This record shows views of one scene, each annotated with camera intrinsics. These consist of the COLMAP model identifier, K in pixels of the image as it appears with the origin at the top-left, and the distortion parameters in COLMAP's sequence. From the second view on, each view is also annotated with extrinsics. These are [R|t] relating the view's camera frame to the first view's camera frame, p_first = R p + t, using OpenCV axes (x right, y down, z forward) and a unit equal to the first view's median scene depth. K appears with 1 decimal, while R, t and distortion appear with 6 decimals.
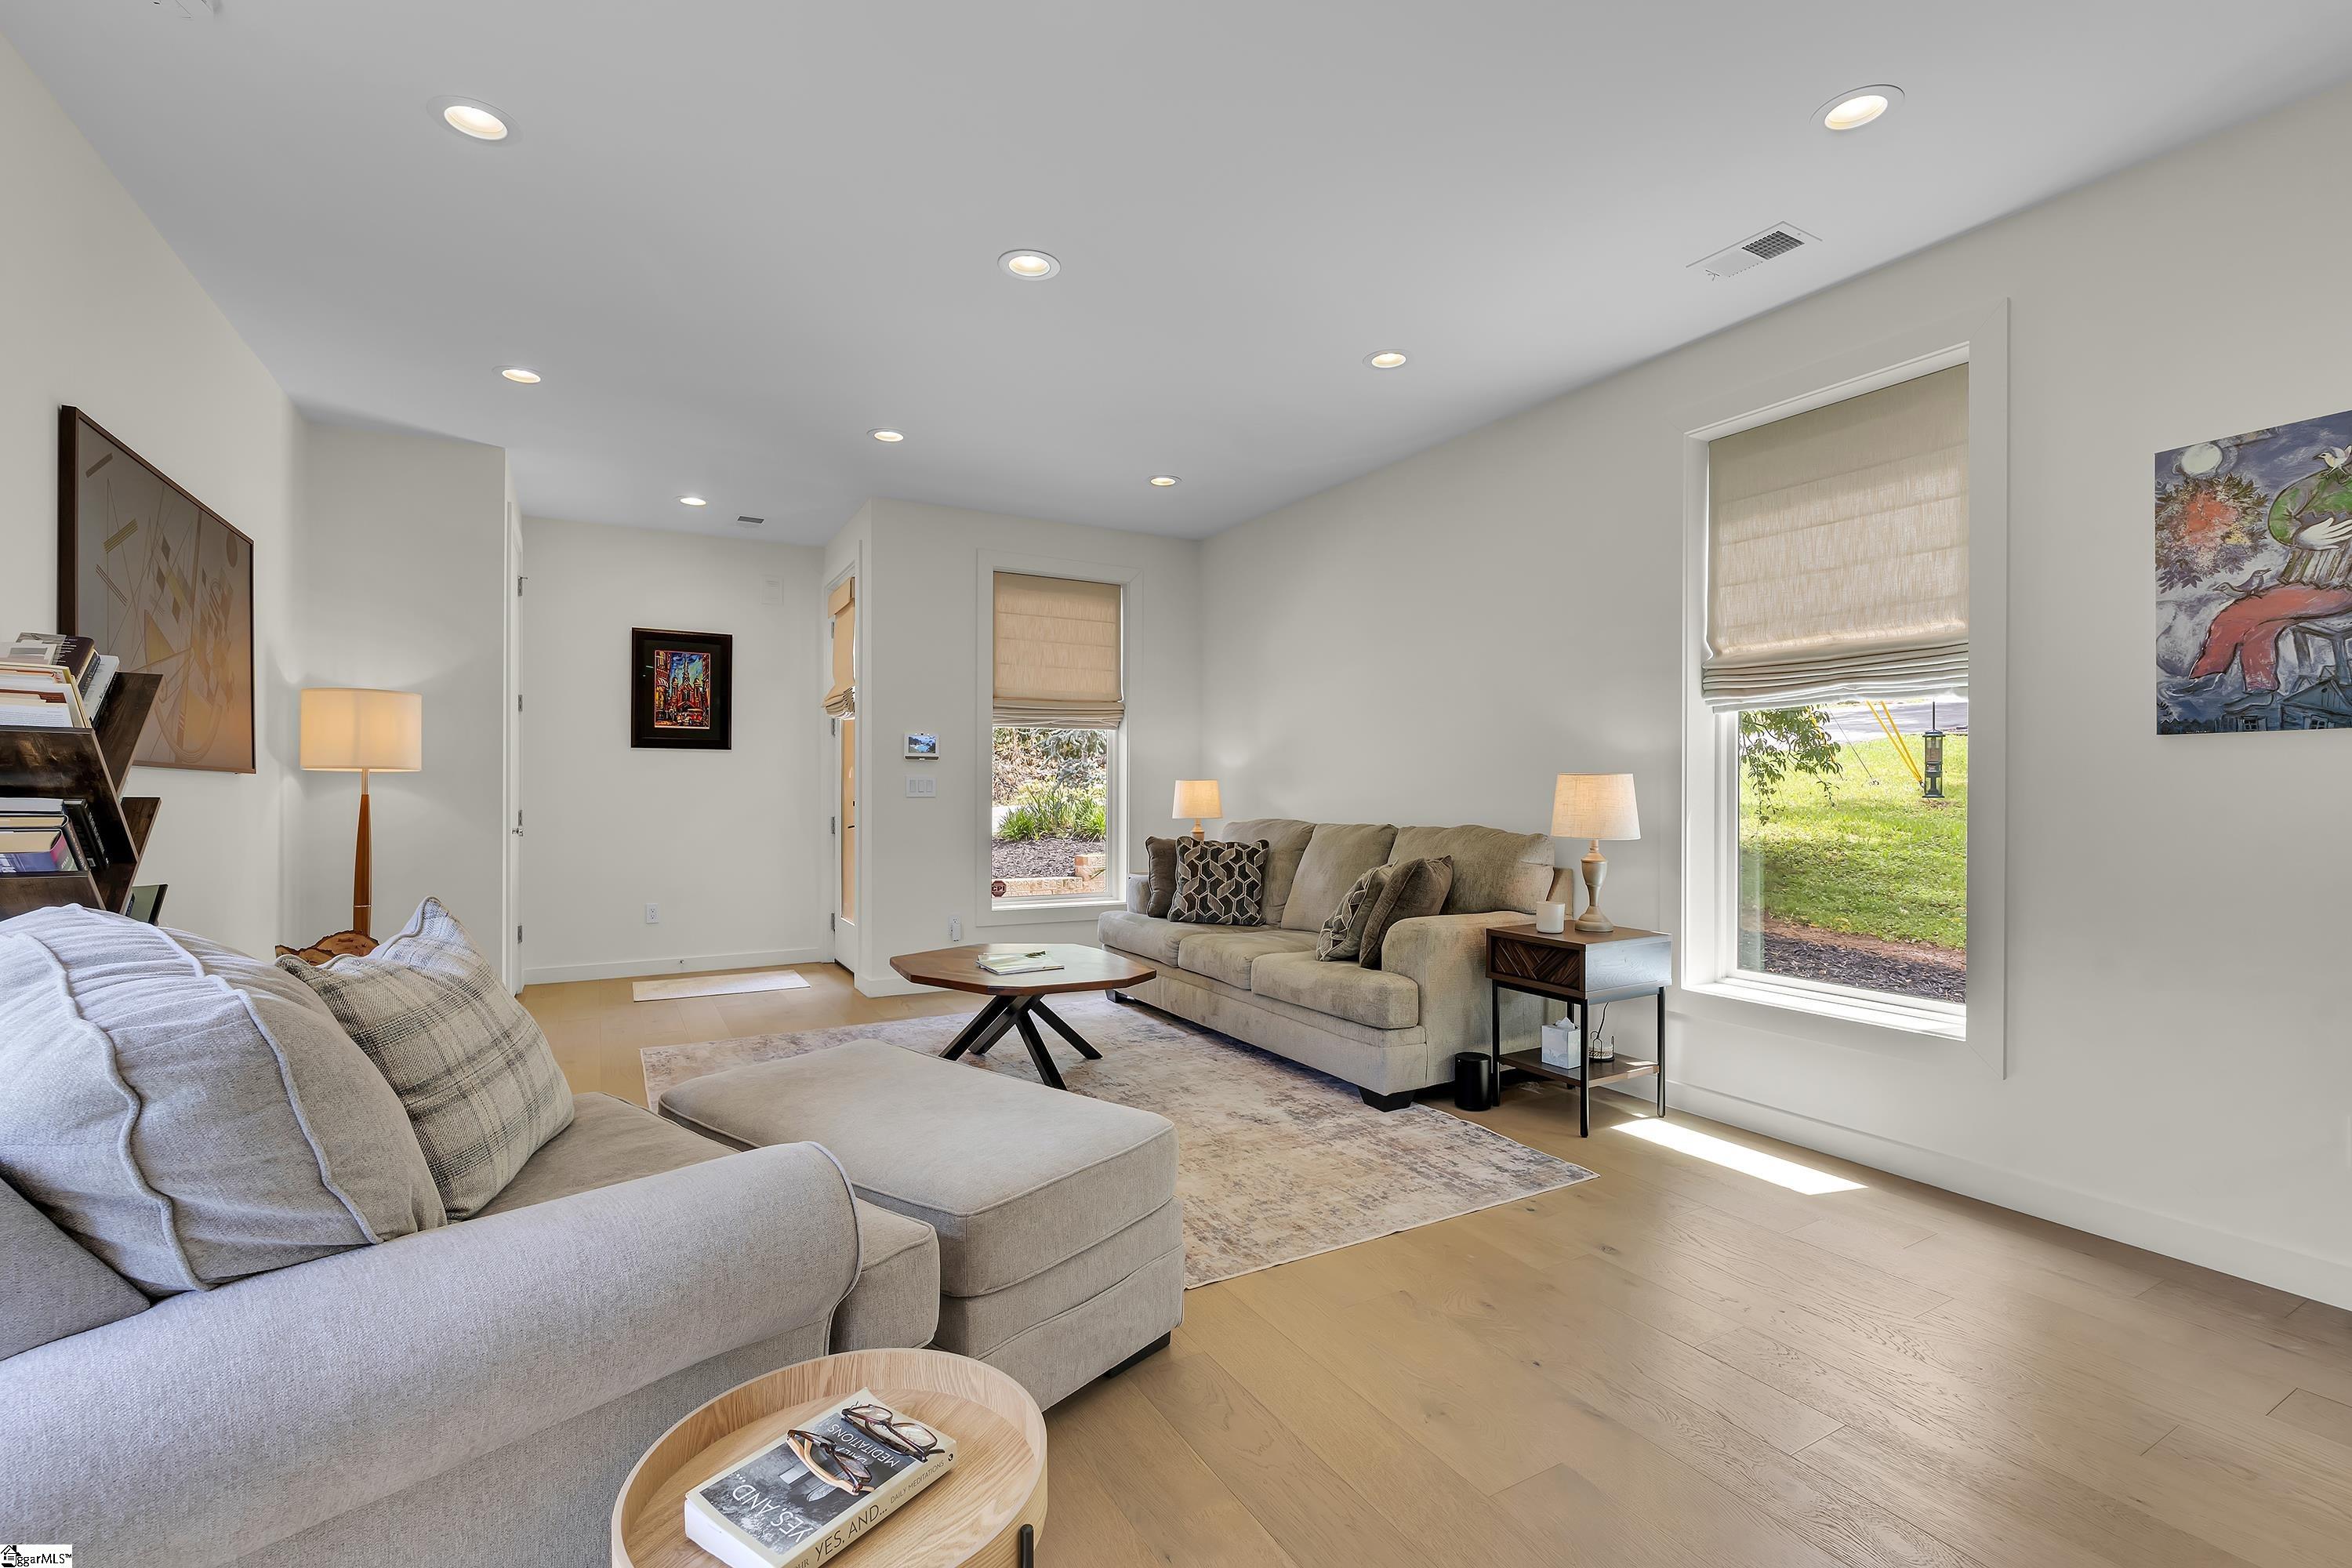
lens RADIAL K [[1034.5, 0, 1166.0], [0, 1034.5, 789.3], [0, 0, 1]] dist [-0.004412, 0.000367]
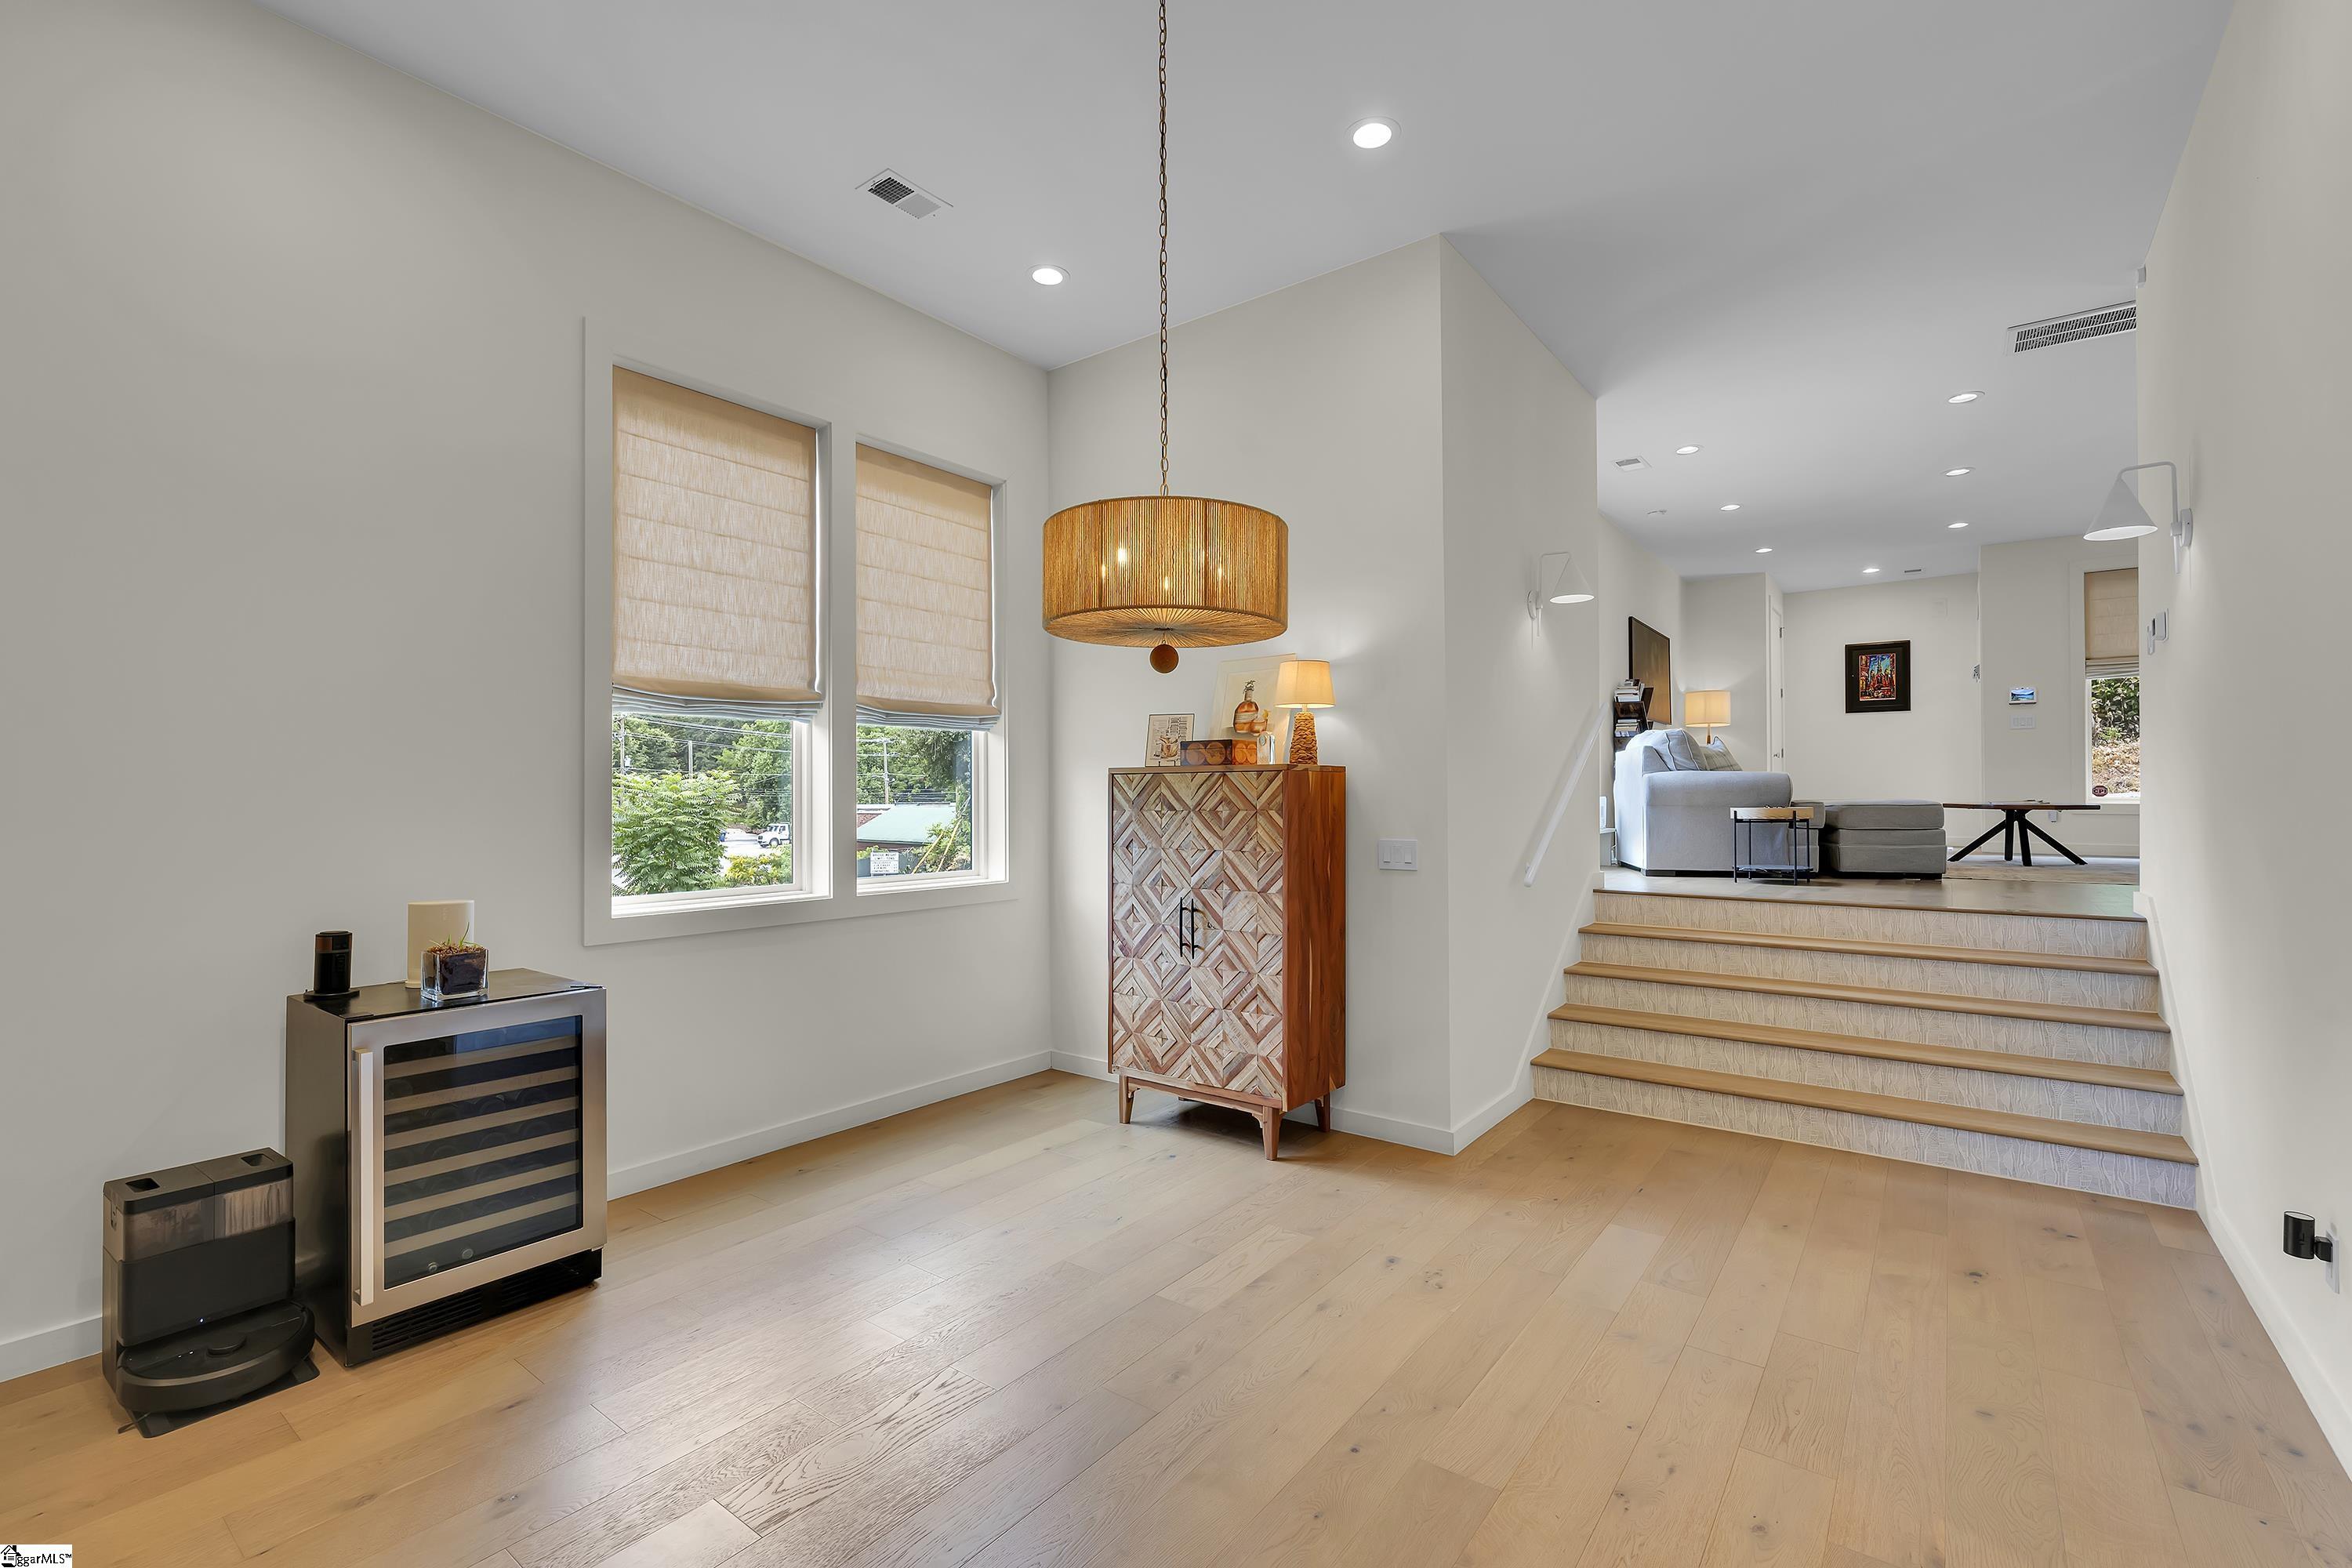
lens RADIAL K [[1028.8, 0, 1177.7], [0, 1028.8, 791.4], [0, 0, 1]] dist [-0.003590, -0.000169]
pose [[0.407288, -0.008513, -0.913260, 1.013216], [0.000765, 0.999959, -0.008980, 0.177517], [0.913300, 0.002959, 0.407278, -1.233537]]
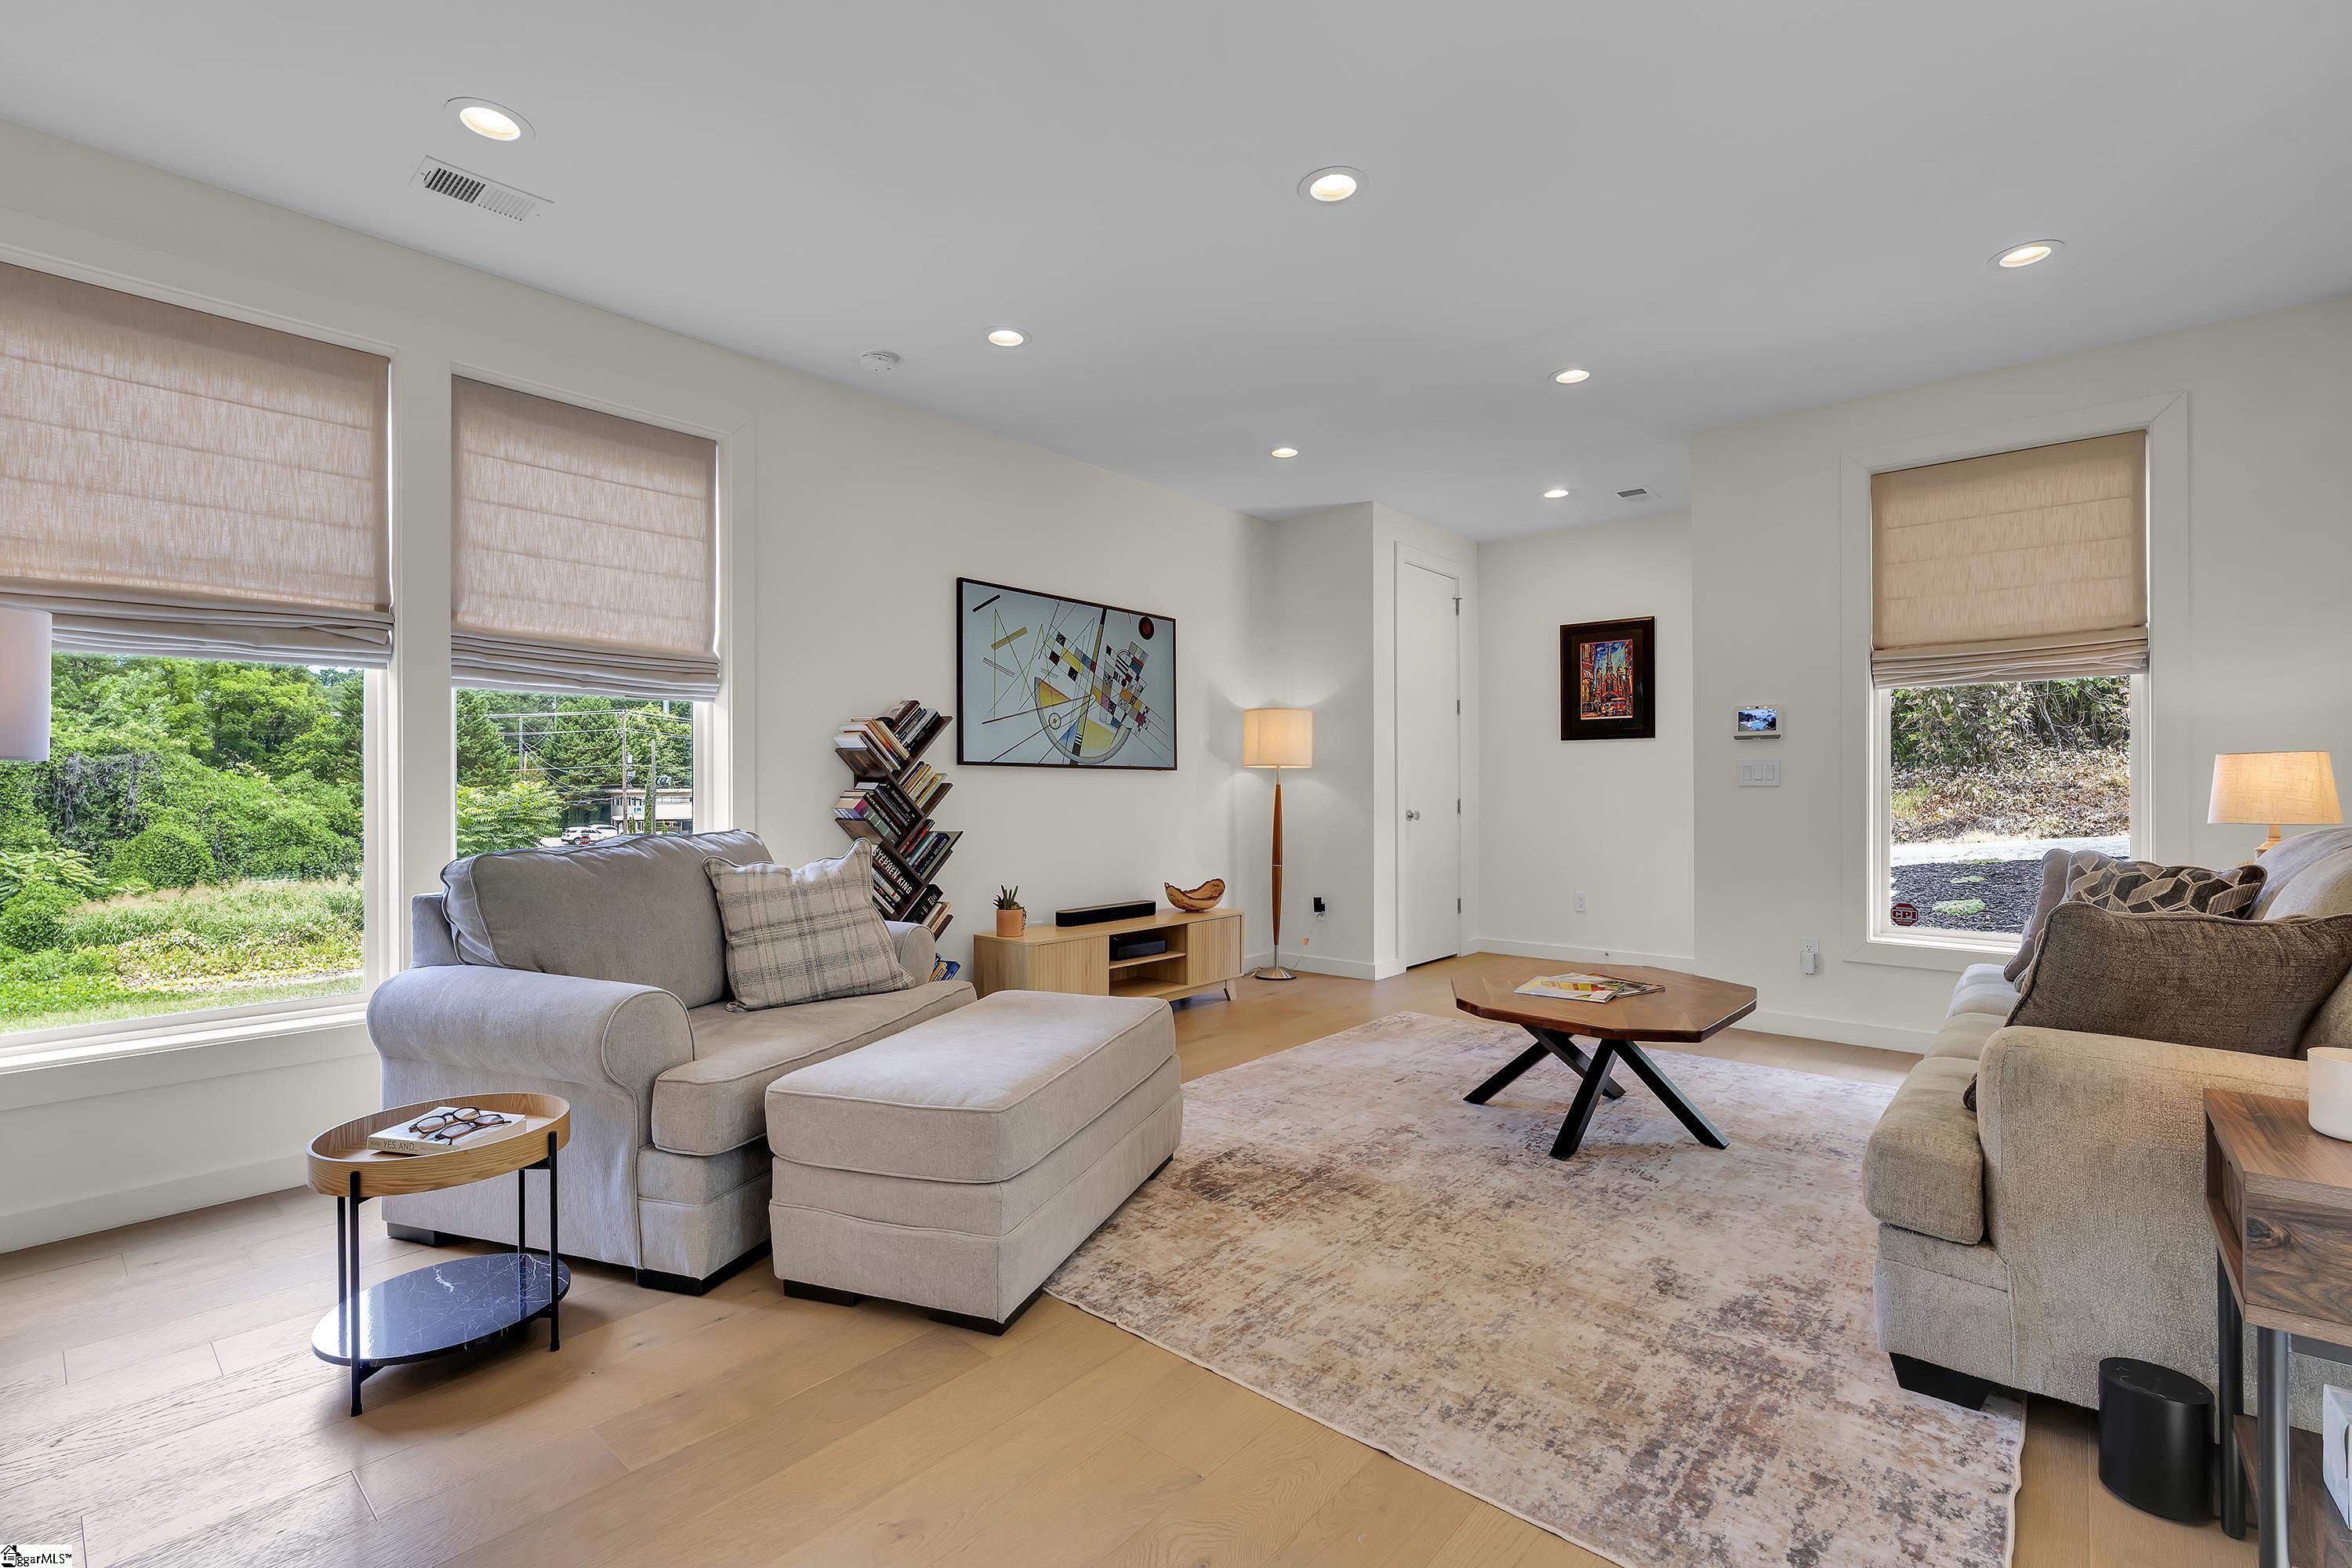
lens RADIAL K [[1028.8, 0, 1177.7], [0, 1028.8, 791.4], [0, 0, 1]] dist [-0.003590, -0.000169]
pose [[0.338122, 0.000878, -0.941102, 0.547538], [0.003577, 0.999991, 0.002218, 0.012467], [0.941096, -0.004116, 0.338116, 0.469496]]
